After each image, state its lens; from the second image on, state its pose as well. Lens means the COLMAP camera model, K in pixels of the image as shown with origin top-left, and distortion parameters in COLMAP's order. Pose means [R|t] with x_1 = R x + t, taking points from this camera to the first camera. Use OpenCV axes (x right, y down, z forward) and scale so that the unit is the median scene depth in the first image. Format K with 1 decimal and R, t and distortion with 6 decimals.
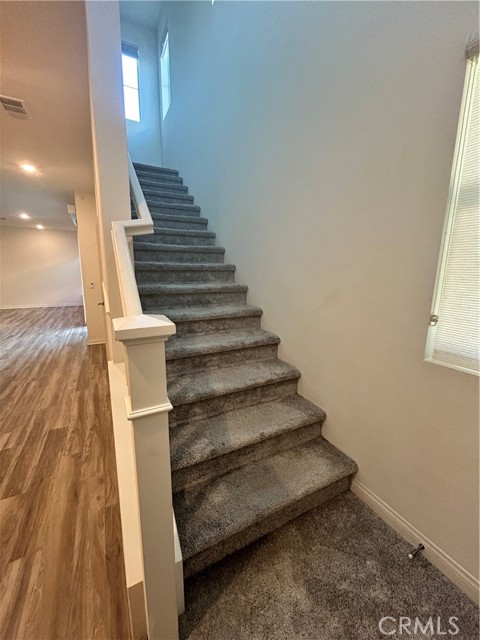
lens RADIAL K [[257.9, 0, 239.4], [0, 257.9, 318.6], [0, 0, 1]] dist [-0.002162, 0.001375]
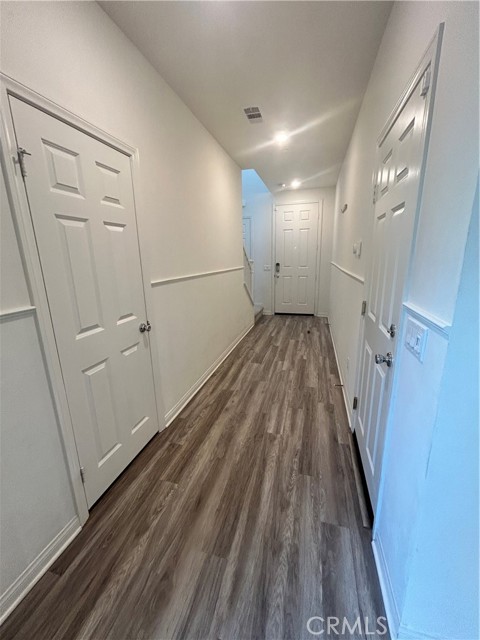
lens RADIAL K [[257.9, 0, 240.8], [0, 257.9, 317.7], [0, 0, 1]] dist [-0.002162, 0.001375]
pose [[-0.725769, -0.163420, 0.668247, -1.389468], [0.136298, 0.917961, 0.372518, -0.331225], [-0.674302, 0.361443, -0.643954, 1.682001]]
